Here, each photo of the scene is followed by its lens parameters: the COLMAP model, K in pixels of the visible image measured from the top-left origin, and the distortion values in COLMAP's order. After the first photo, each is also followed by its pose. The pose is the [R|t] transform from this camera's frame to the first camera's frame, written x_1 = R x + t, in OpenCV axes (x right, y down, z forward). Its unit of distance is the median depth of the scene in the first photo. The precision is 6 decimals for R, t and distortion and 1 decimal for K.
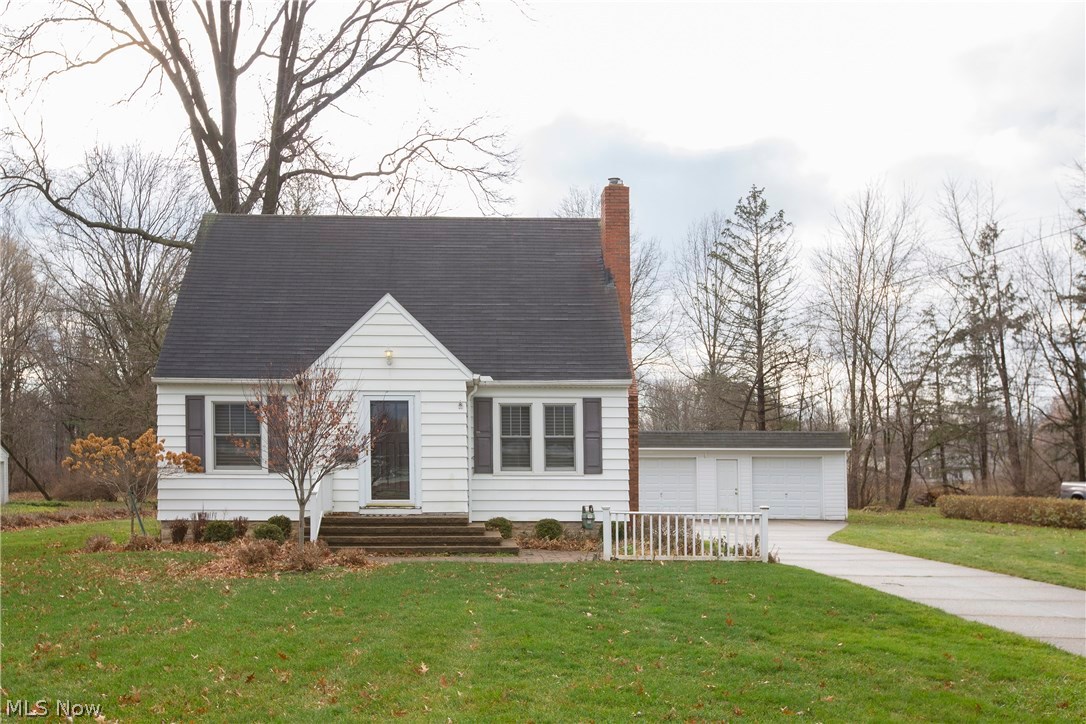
lens RADIAL K [[1097.4, 0, 475.1], [0, 1097.4, 448.8], [0, 0, 1]] dist [-0.004133, -0.018915]
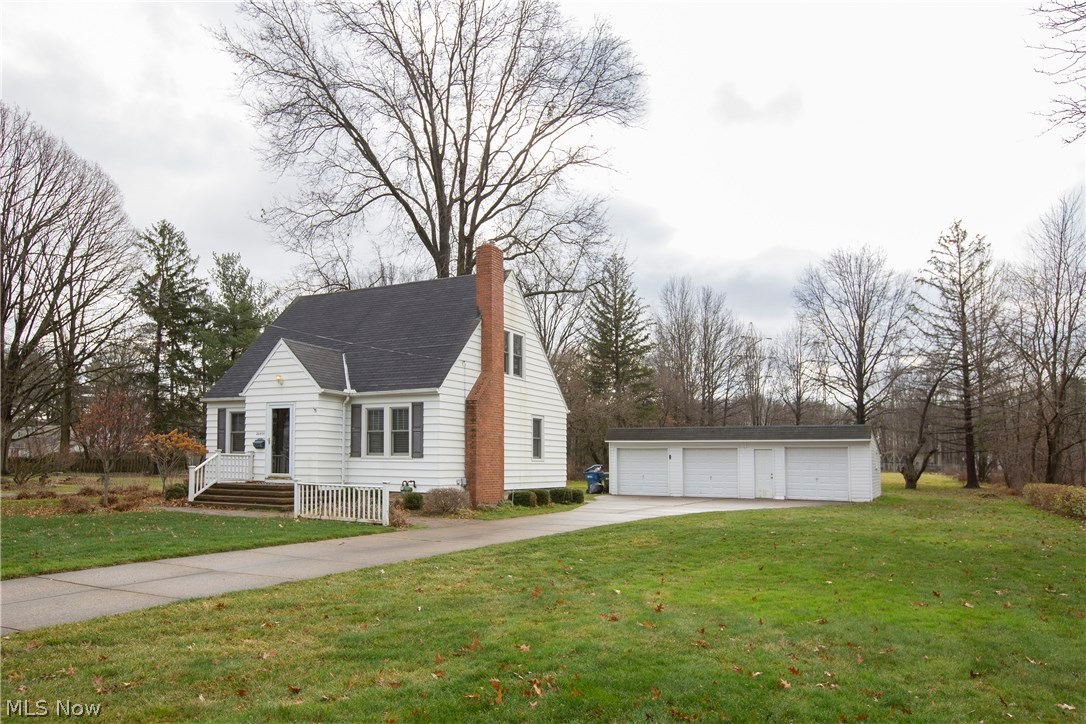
lens RADIAL K [[744.4, 0, 544.0], [0, 744.4, 418.1], [0, 0, 1]] dist [-0.008125, -0.000626]
pose [[0.866620, -0.020846, -0.498532, 0.709945], [0.002369, 0.999288, -0.037667, 0.008963], [0.498962, 0.031462, 0.866052, 0.272056]]
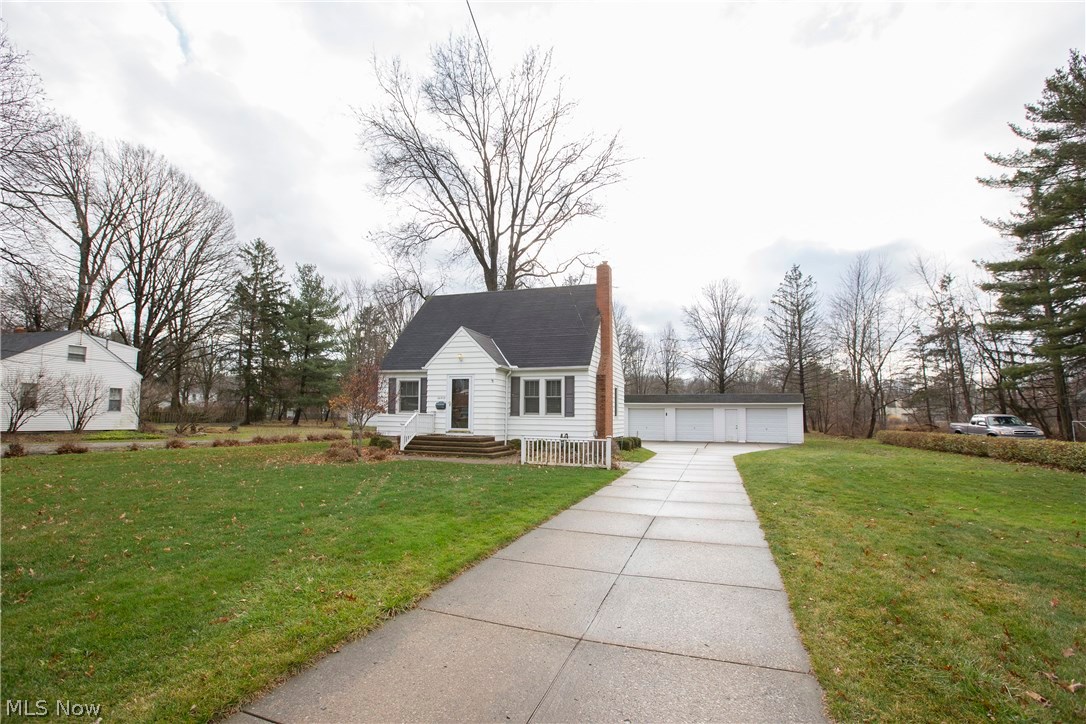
lens RADIAL K [[498.6, 0, 543.0], [0, 498.6, 362.0], [0, 0, 1]] dist [-0.051346, 0.000194]
pose [[0.936035, -0.028574, -0.350745, 0.365775], [-0.001450, 0.996376, -0.085042, 0.002671], [0.351904, 0.080110, 0.932602, 0.183420]]
